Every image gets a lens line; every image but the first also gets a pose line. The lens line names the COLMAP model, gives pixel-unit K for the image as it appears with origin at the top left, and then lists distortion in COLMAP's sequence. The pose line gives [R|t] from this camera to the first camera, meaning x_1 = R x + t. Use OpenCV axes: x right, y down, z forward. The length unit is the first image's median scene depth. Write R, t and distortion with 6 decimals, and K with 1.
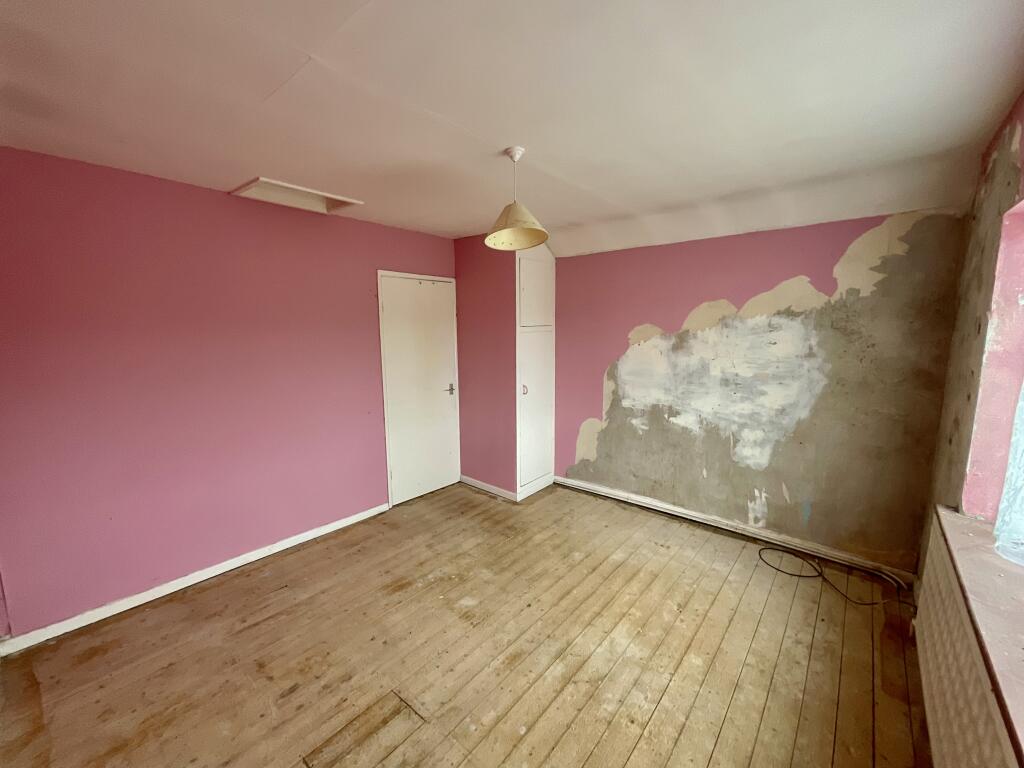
lens RADIAL K [[410.3, 0, 506.7], [0, 410.3, 383.4], [0, 0, 1]] dist [-0.002676, -0.000447]
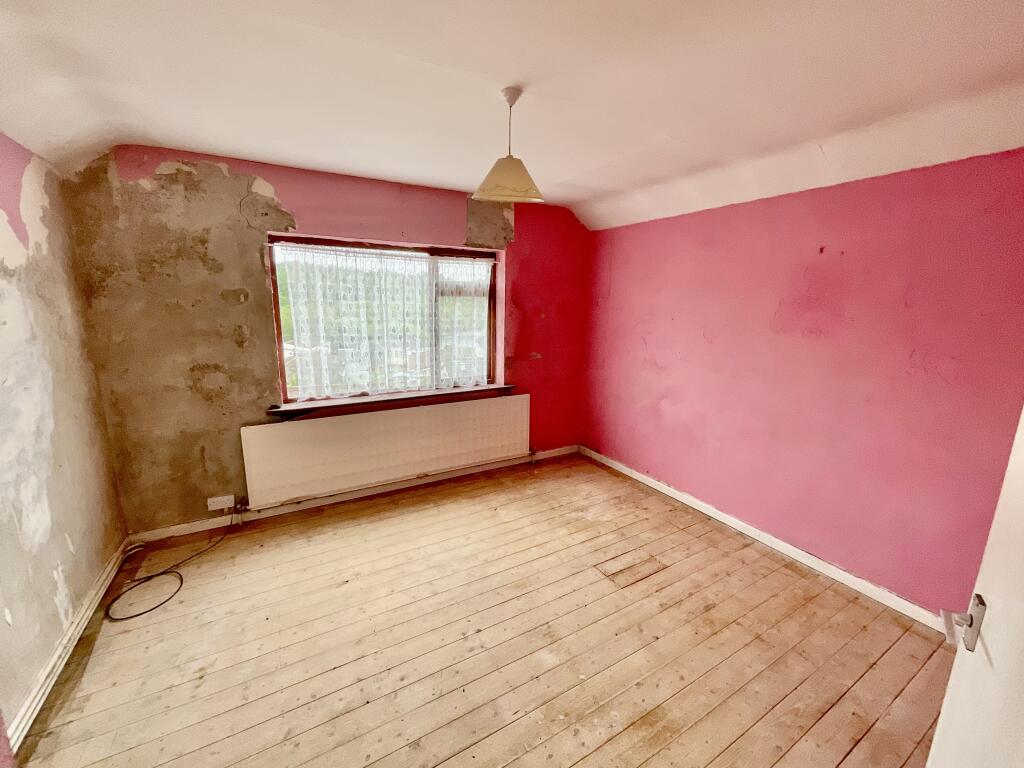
lens RADIAL K [[410.3, 0, 507.7], [0, 410.3, 382.7], [0, 0, 1]] dist [-0.002676, -0.000447]
pose [[-0.943075, -0.076507, 0.323661, -0.220117], [0.033545, 0.946336, 0.321438, -0.200648], [-0.330885, 0.313998, -0.889899, 1.462931]]
